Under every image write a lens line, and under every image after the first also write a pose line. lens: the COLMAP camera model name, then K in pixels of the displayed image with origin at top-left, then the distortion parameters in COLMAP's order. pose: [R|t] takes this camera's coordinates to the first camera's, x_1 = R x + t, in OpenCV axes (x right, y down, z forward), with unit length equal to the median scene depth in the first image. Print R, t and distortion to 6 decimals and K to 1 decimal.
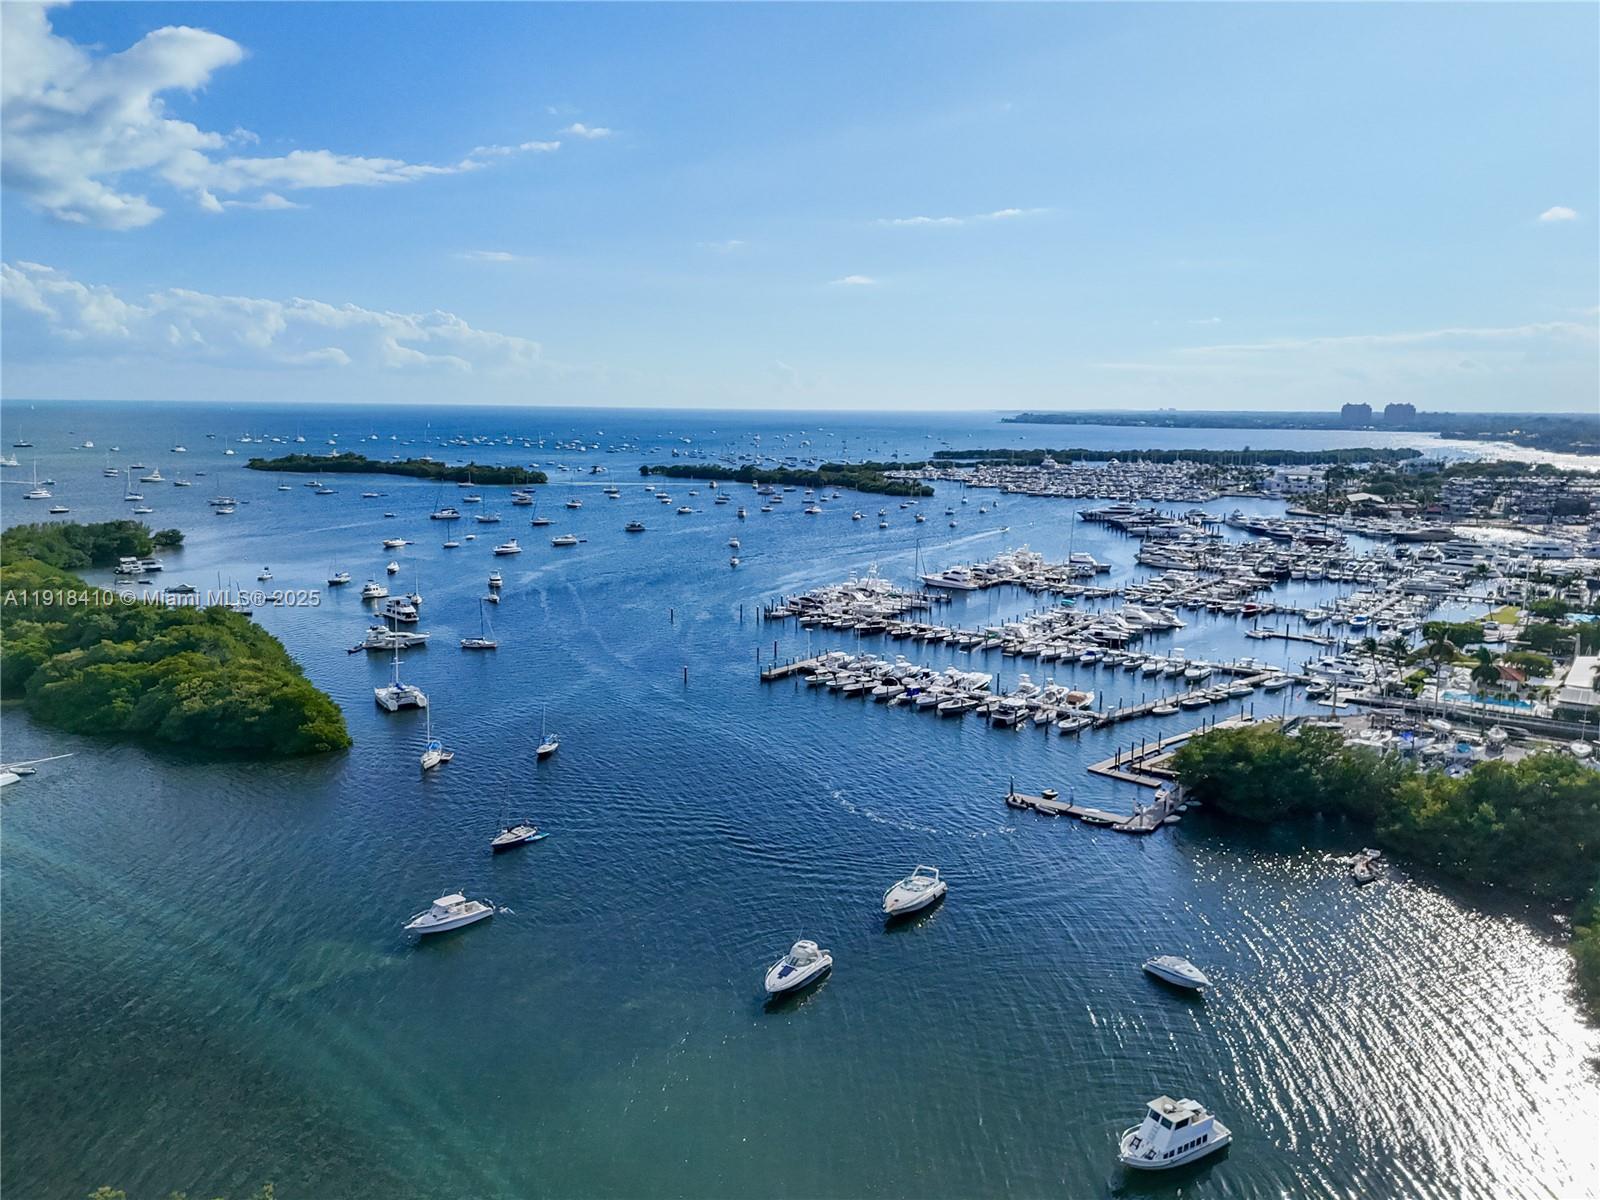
lens RADIAL K [[1188.8, 0, 800.0], [0, 1188.8, 600.0], [0, 0, 1]] dist [0.077618, -0.083003]
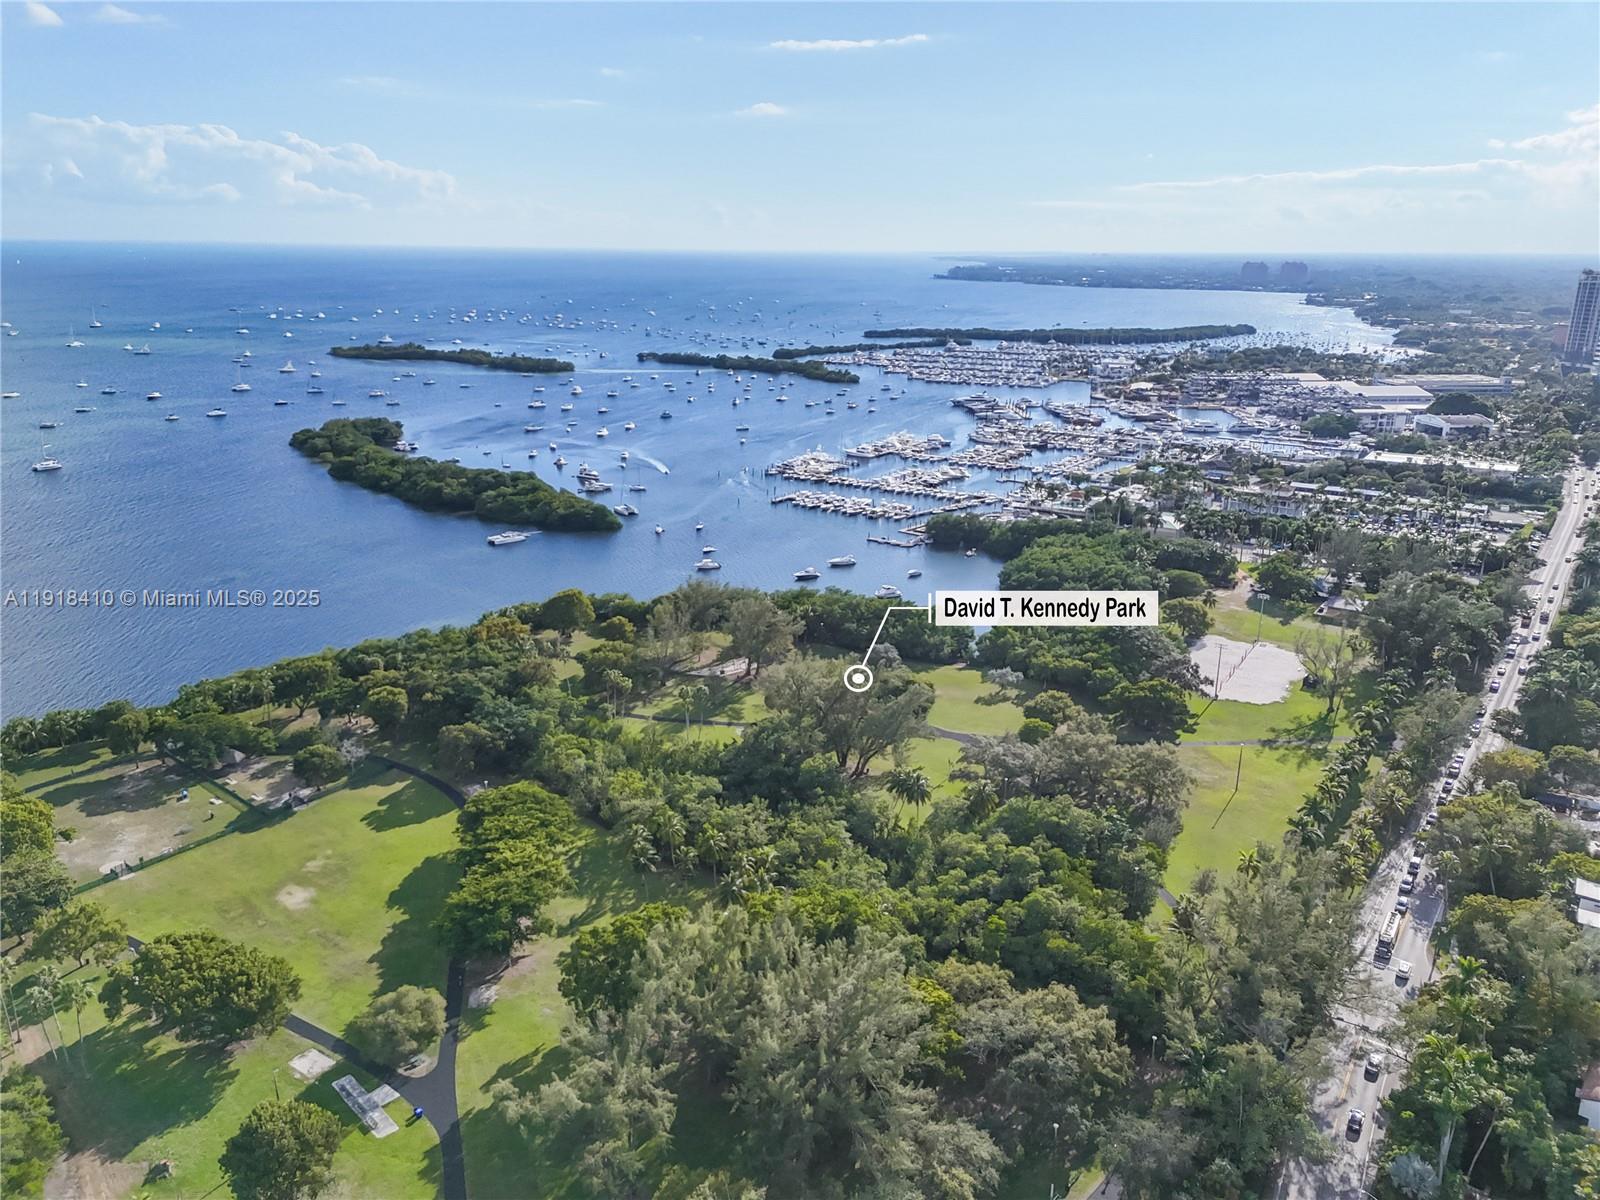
lens RADIAL K [[1188.8, 0, 800.0], [0, 1188.8, 600.0], [0, 0, 1]] dist [0.077618, -0.083003]
pose [[0.998685, -0.015852, 0.048745, -0.067045], [0.009492, 0.991722, 0.128053, -0.029491], [-0.050371, -0.127422, 0.990569, -0.936486]]
